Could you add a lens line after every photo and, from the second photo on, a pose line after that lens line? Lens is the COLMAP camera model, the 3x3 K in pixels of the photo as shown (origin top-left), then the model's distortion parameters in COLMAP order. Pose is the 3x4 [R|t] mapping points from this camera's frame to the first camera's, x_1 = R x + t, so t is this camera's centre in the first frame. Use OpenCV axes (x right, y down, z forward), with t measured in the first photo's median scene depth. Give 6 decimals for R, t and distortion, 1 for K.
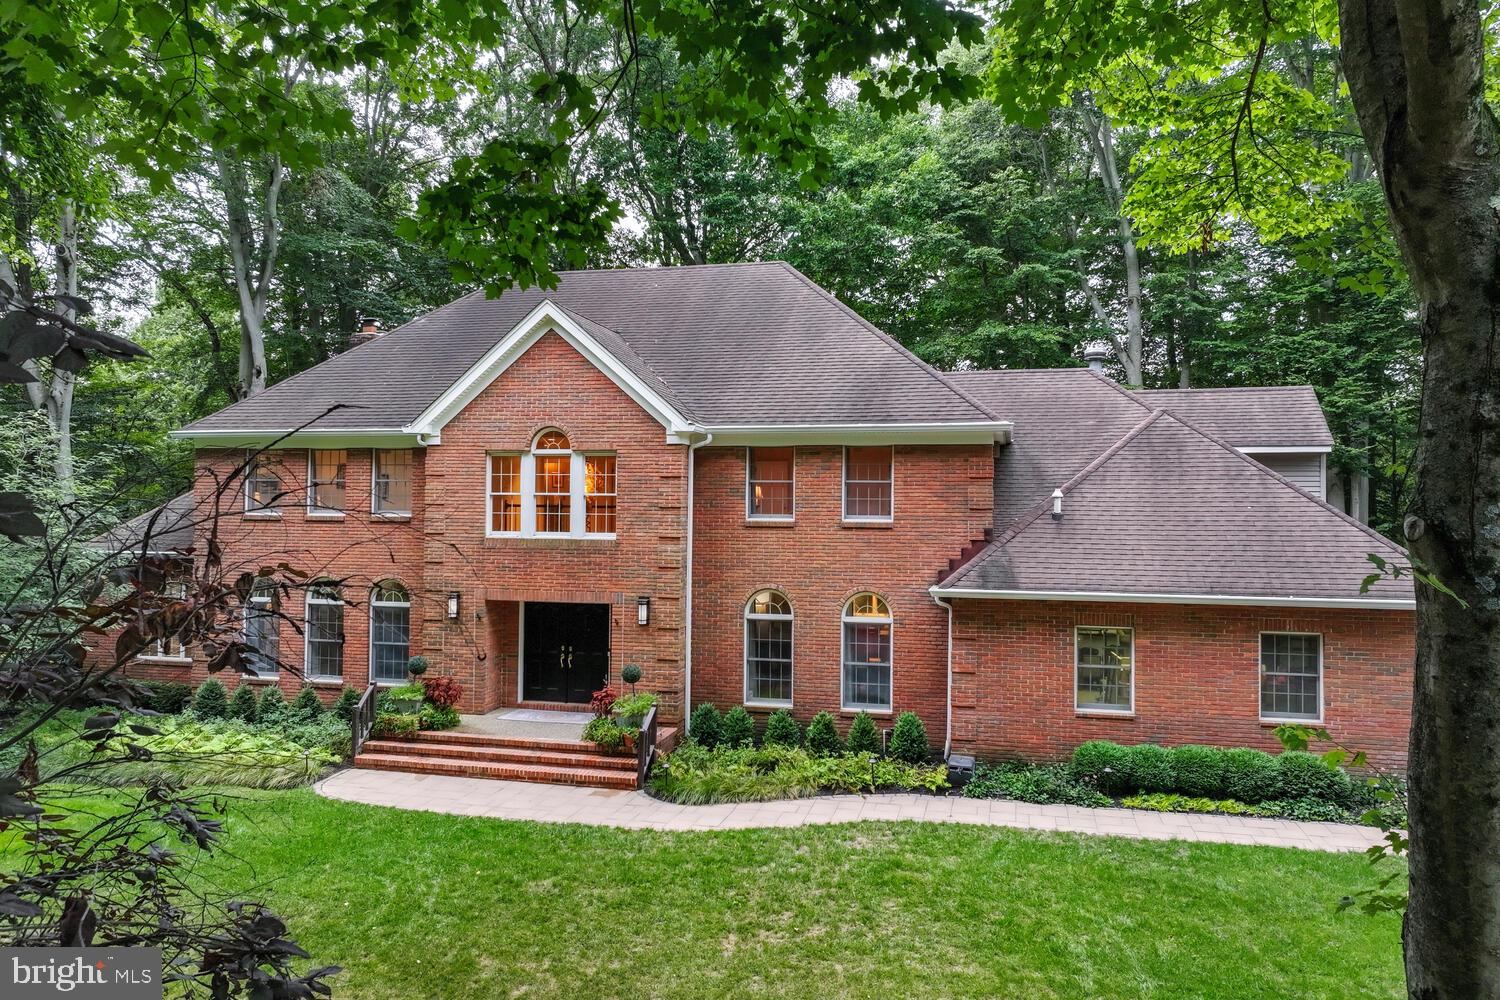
lens RADIAL K [[990.2, 0, 776.8], [0, 990.2, 499.1], [0, 0, 1]] dist [0.006661, 0.000146]
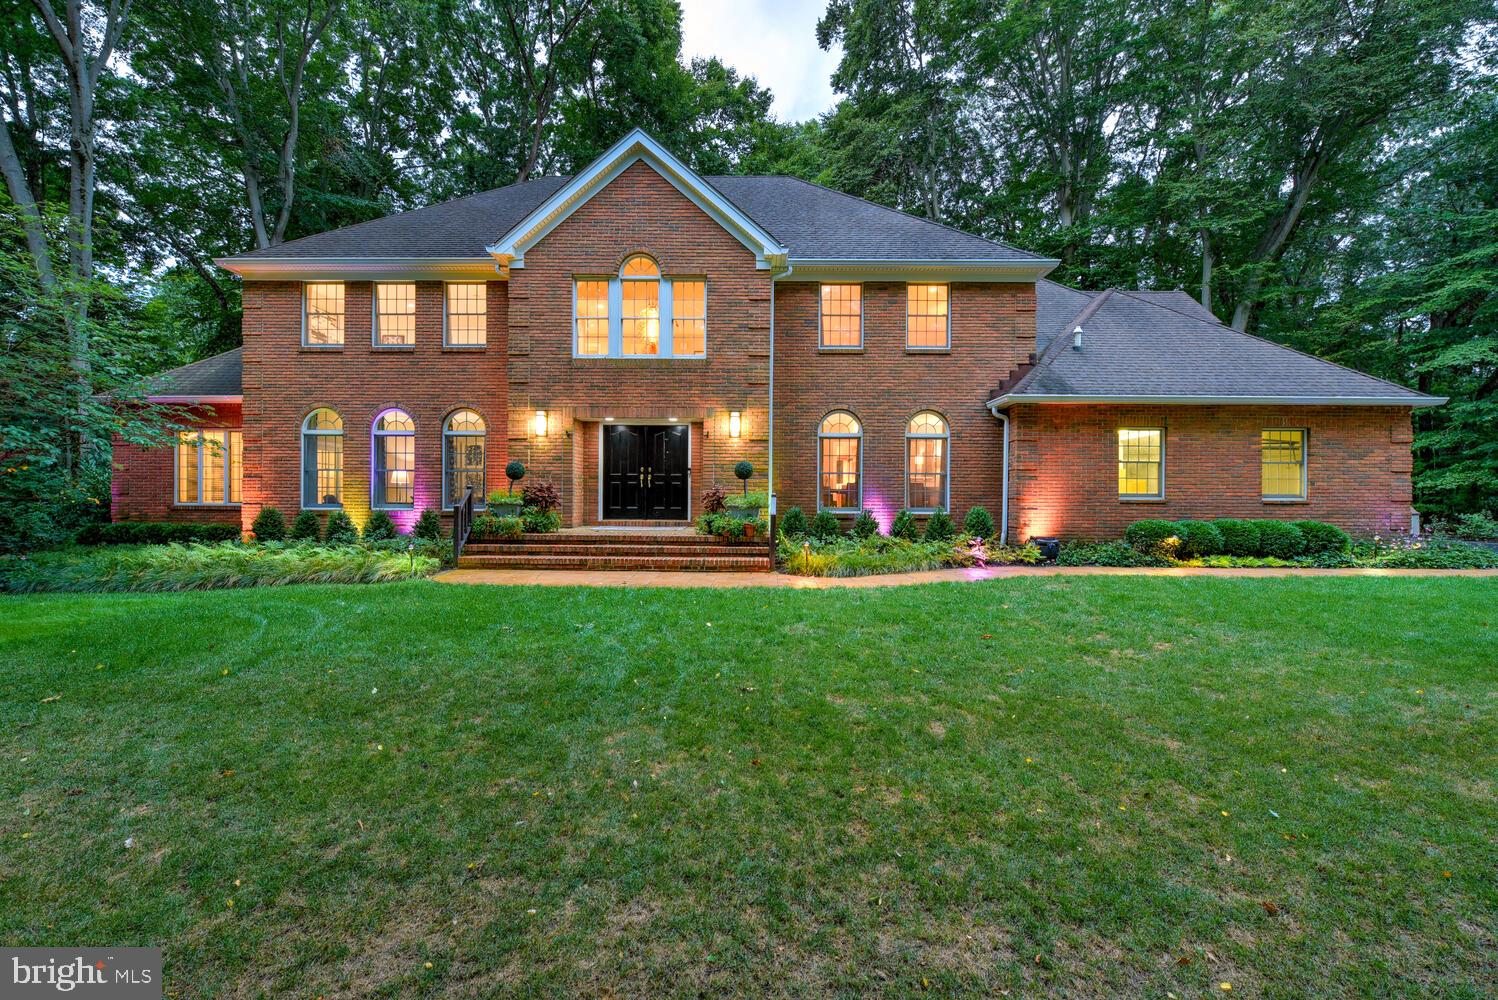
lens RADIAL K [[605.0, 0, 742.8], [0, 605.0, 506.6], [0, 0, 1]] dist [-0.002054, -0.000128]
pose [[0.977314, -0.004395, 0.211748, -0.272472], [-0.000629, 0.999720, 0.023657, 0.191982], [-0.211793, -0.023253, 0.977038, 0.360433]]
